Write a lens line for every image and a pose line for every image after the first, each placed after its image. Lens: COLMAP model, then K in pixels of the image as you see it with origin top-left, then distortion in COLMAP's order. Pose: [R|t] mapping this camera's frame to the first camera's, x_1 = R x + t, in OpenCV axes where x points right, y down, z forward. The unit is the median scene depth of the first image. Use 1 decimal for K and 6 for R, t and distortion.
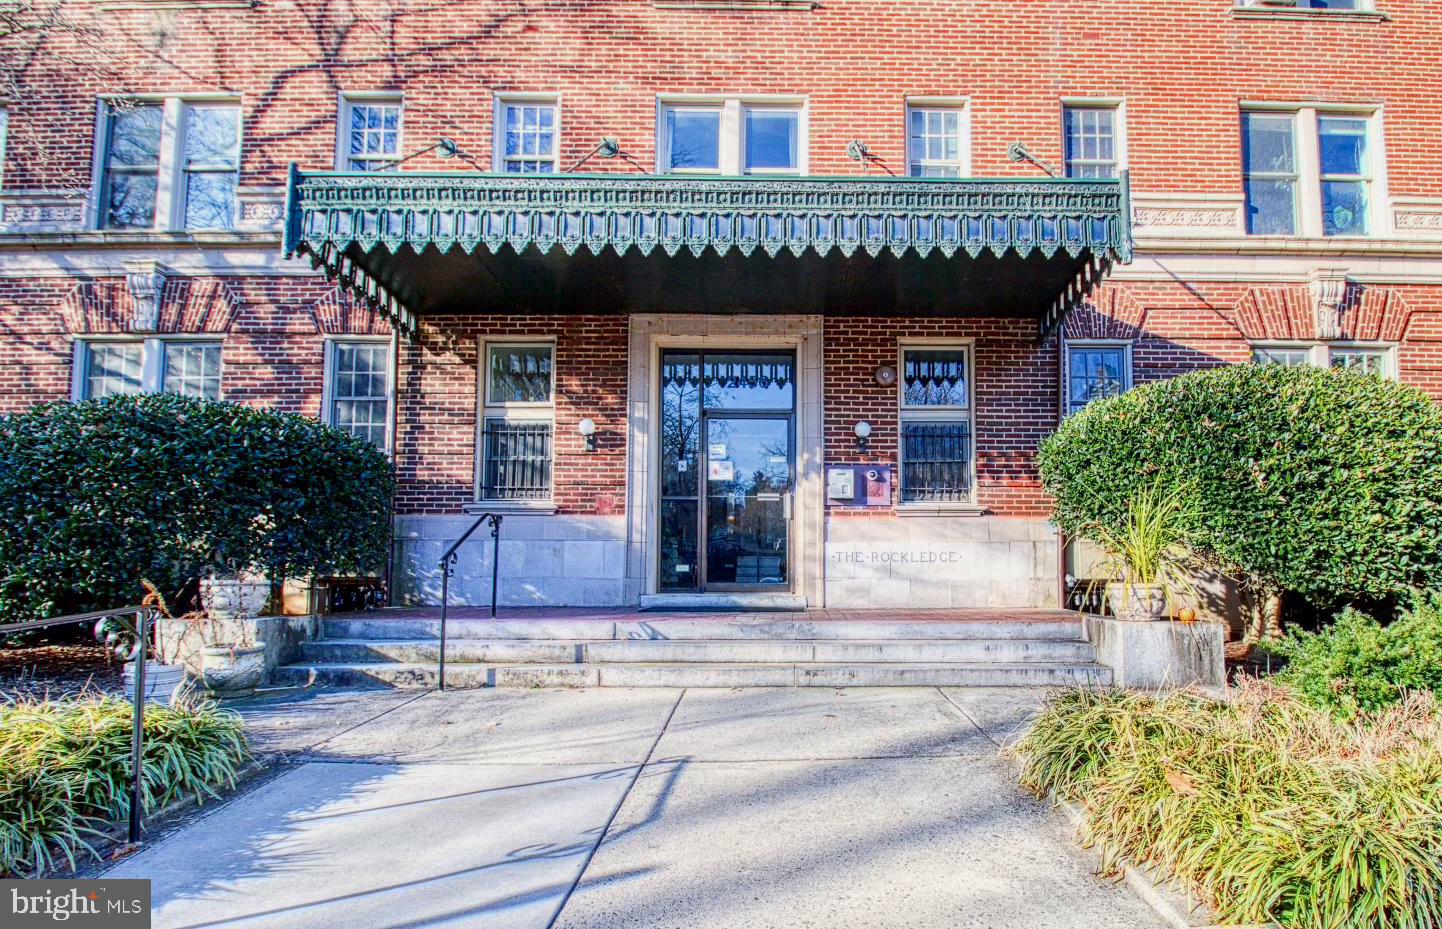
lens RADIAL K [[745.6, 0, 796.8], [0, 745.6, 518.5], [0, 0, 1]] dist [-0.002200, -0.000446]
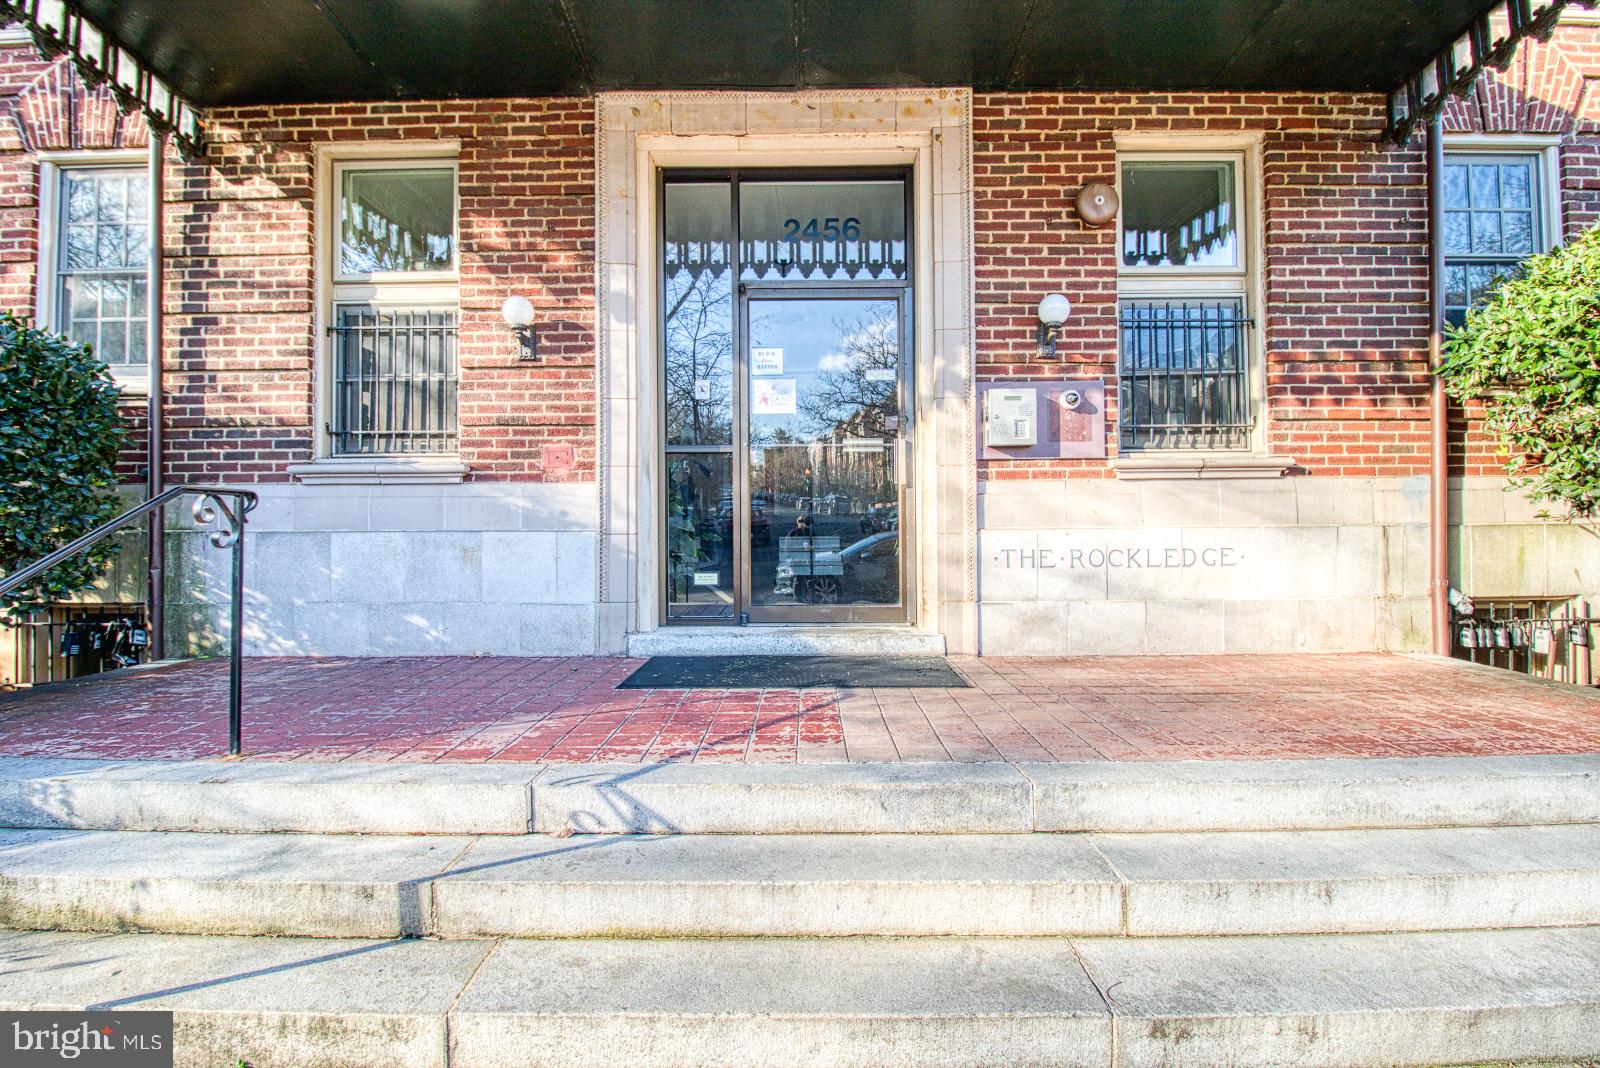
lens RADIAL K [[741.8, 0, 792.9], [0, 741.8, 514.0], [0, 0, 1]] dist [0.001337, -0.013299]
pose [[0.999702, -0.008893, -0.022718, -0.078976], [0.009969, 0.998812, 0.047694, -0.005631], [0.022266, -0.047906, 0.998604, 0.475286]]
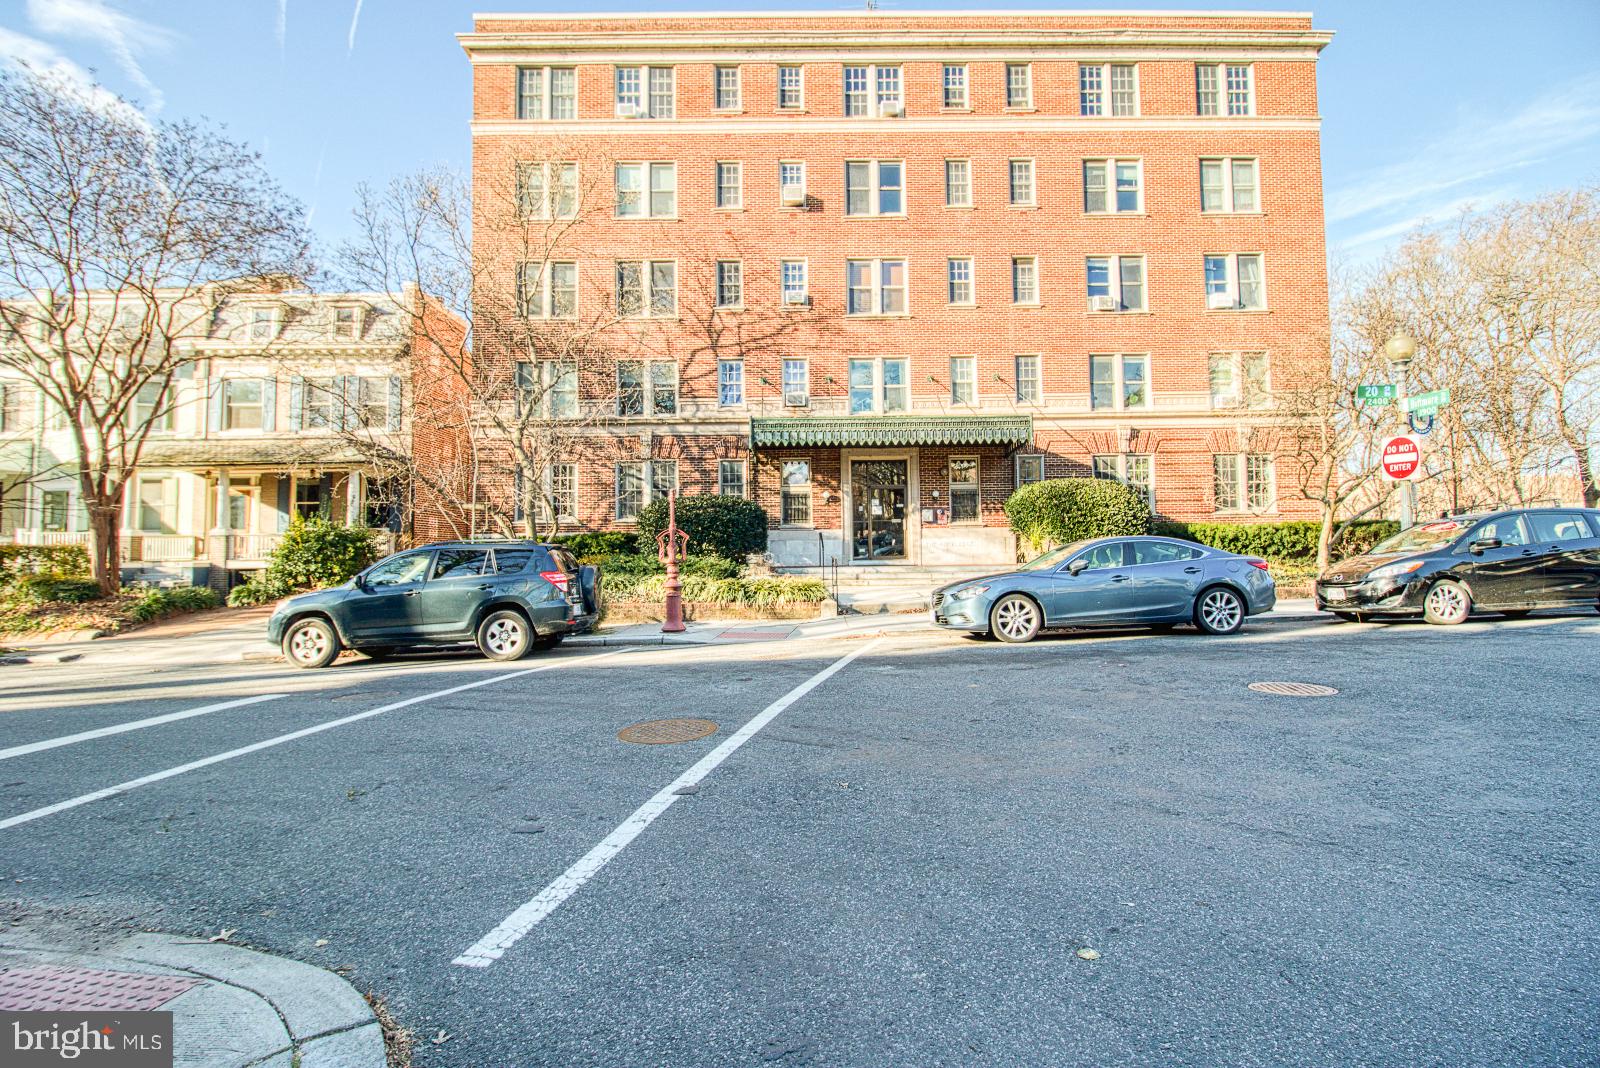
lens RADIAL K [[740.3, 0, 795.0], [0, 740.3, 513.3], [0, 0, 1]] dist [0.001678, -0.012321]
pose [[0.999855, -0.016357, -0.004698, -0.369629], [0.016405, 0.999811, 0.010473, -0.086720], [0.004526, -0.010548, 0.999934, -1.473363]]
